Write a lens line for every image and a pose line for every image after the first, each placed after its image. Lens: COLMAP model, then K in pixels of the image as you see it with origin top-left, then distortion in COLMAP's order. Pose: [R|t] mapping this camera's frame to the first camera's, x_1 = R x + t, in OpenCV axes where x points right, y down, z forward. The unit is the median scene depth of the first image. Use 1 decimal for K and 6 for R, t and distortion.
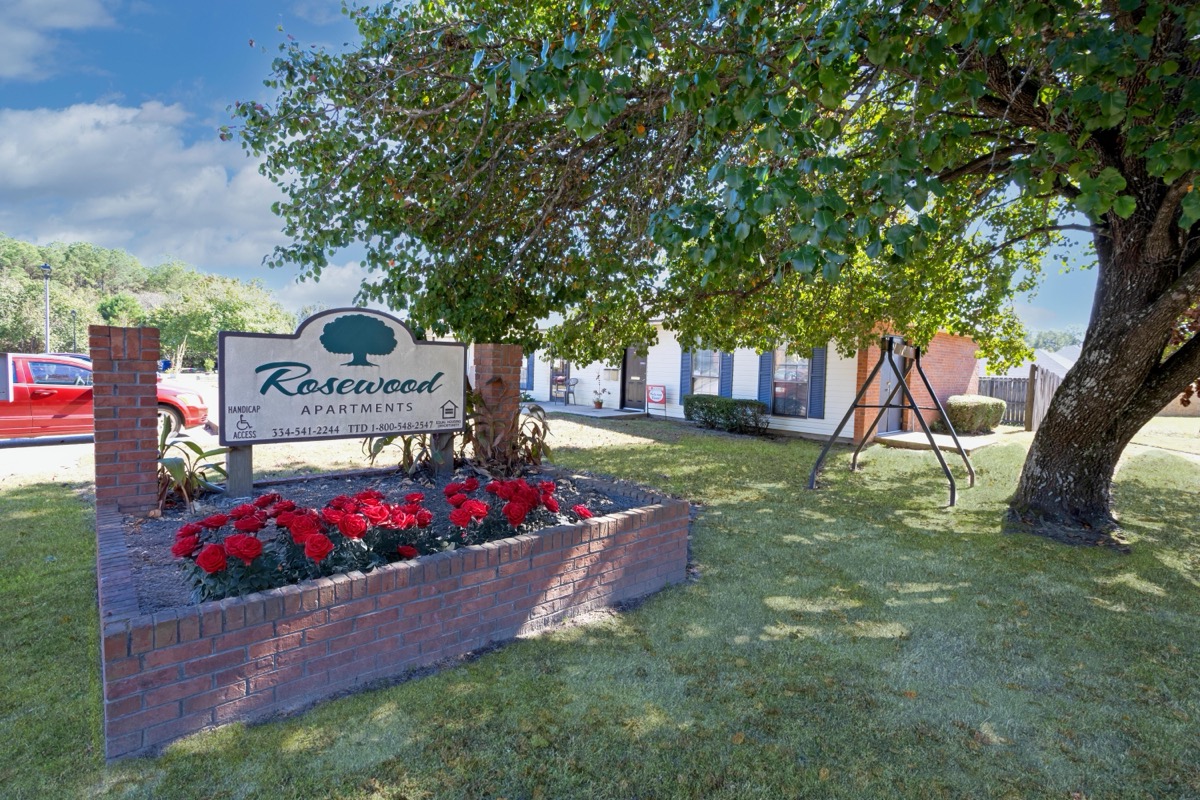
lens RADIAL K [[593.2, 0, 600.0], [0, 593.2, 400.0], [0, 0, 1]] dist [-0.037224, 0.029317]
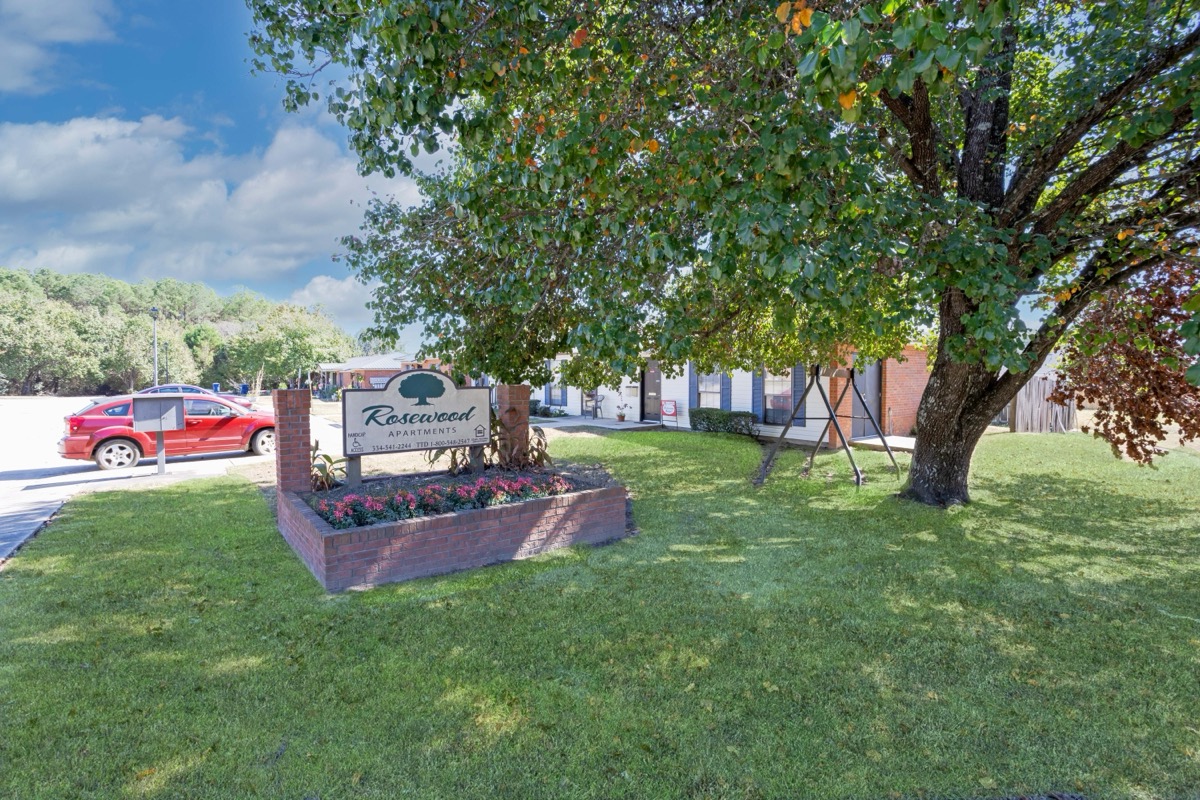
lens RADIAL K [[593.2, 0, 600.0], [0, 593.2, 400.0], [0, 0, 1]] dist [-0.037224, 0.029317]
pose [[0.996193, -0.027592, -0.082694, 0.172620], [0.026298, 0.999515, -0.016696, -0.028147], [0.083115, 0.014458, 0.996435, -0.470107]]
